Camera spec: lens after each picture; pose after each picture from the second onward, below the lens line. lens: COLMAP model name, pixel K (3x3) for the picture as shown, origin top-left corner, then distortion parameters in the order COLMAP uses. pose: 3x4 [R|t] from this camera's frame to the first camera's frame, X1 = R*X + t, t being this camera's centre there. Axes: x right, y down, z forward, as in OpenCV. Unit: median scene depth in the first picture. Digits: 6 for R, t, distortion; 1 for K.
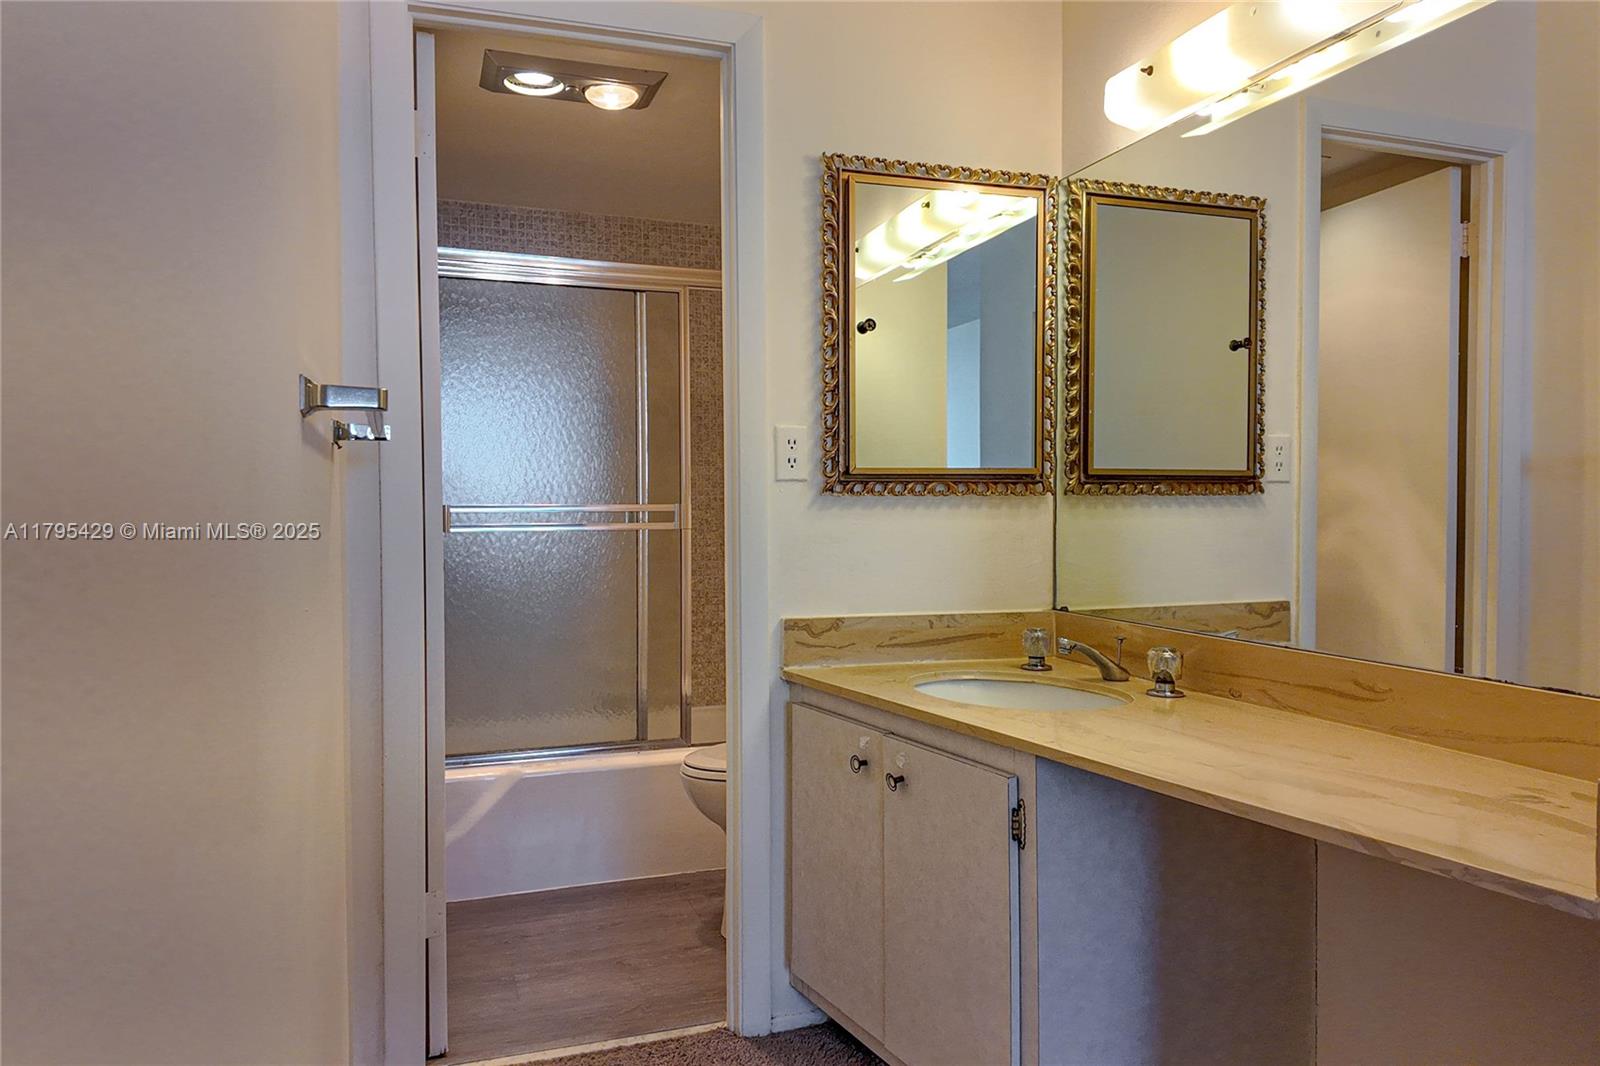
lens RADIAL K [[1099.6, 0, 791.8], [0, 1099.6, 527.5], [0, 0, 1]] dist [0.032592, -0.014783]
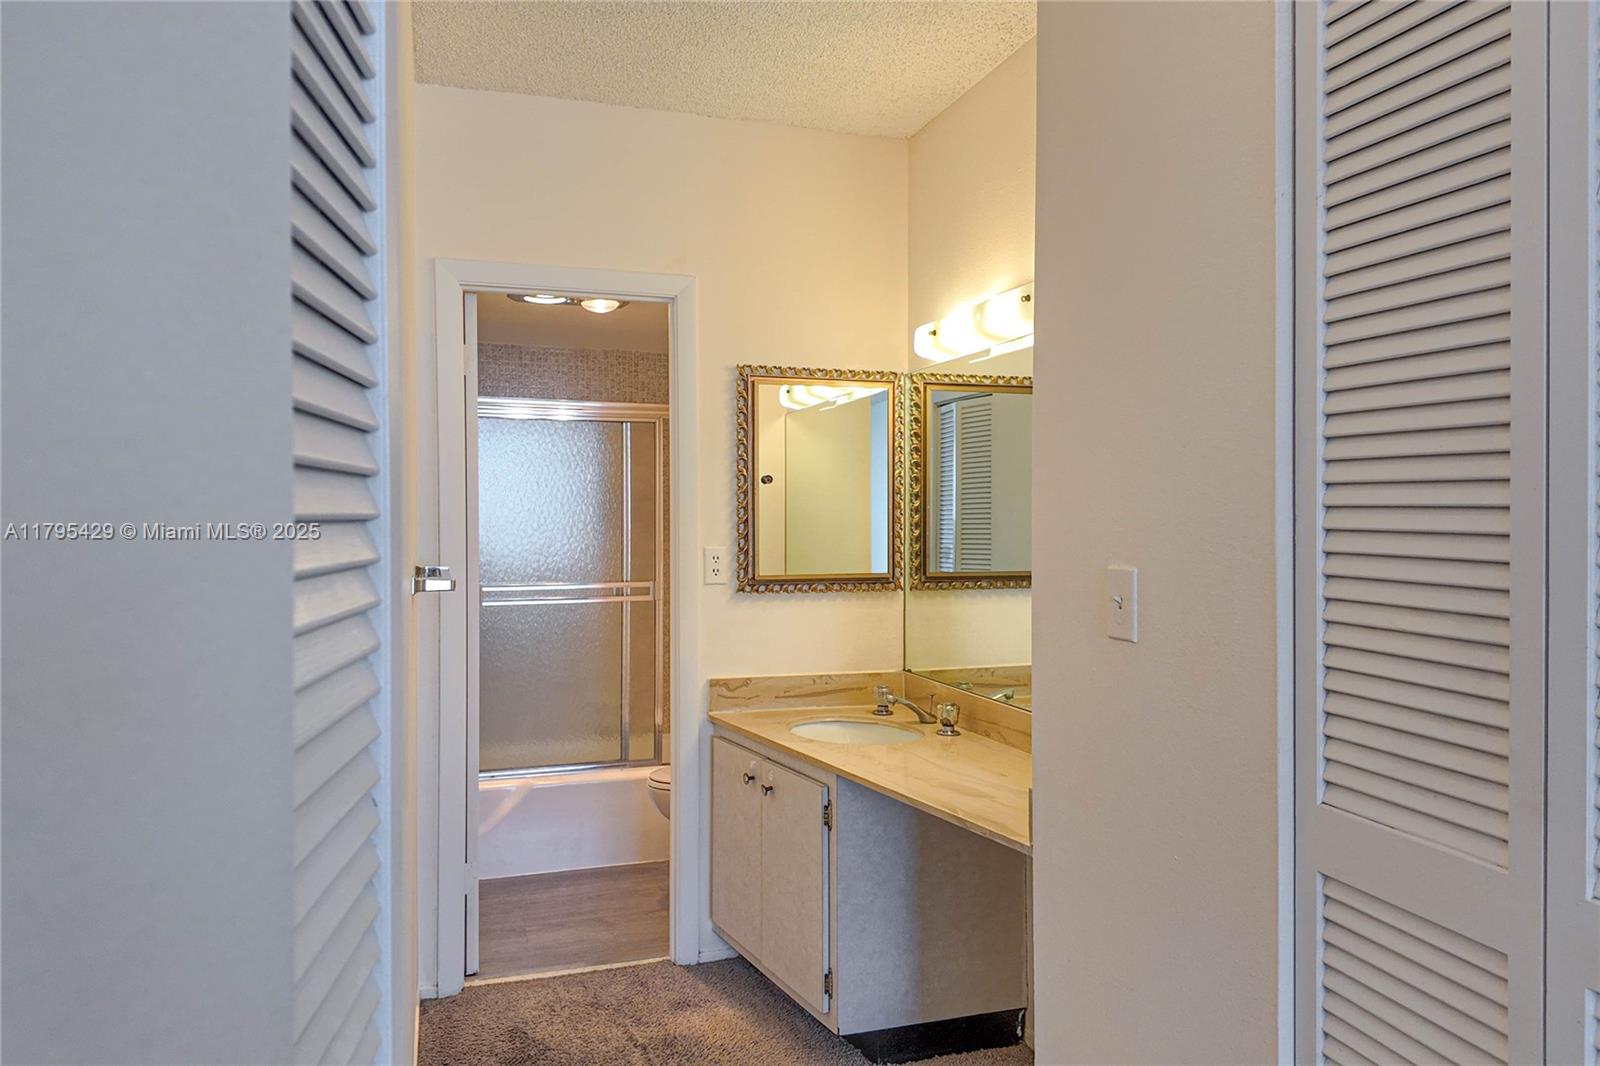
lens RADIAL K [[1134.7, 0, 805.5], [0, 1134.7, 512.7], [0, 0, 1]] dist [0.055895, -0.037646]
pose [[0.999806, 0.002492, -0.019532, 0.148474], [-0.002872, 0.999807, -0.019447, -0.108565], [0.019479, 0.019499, 0.999620, -0.514367]]
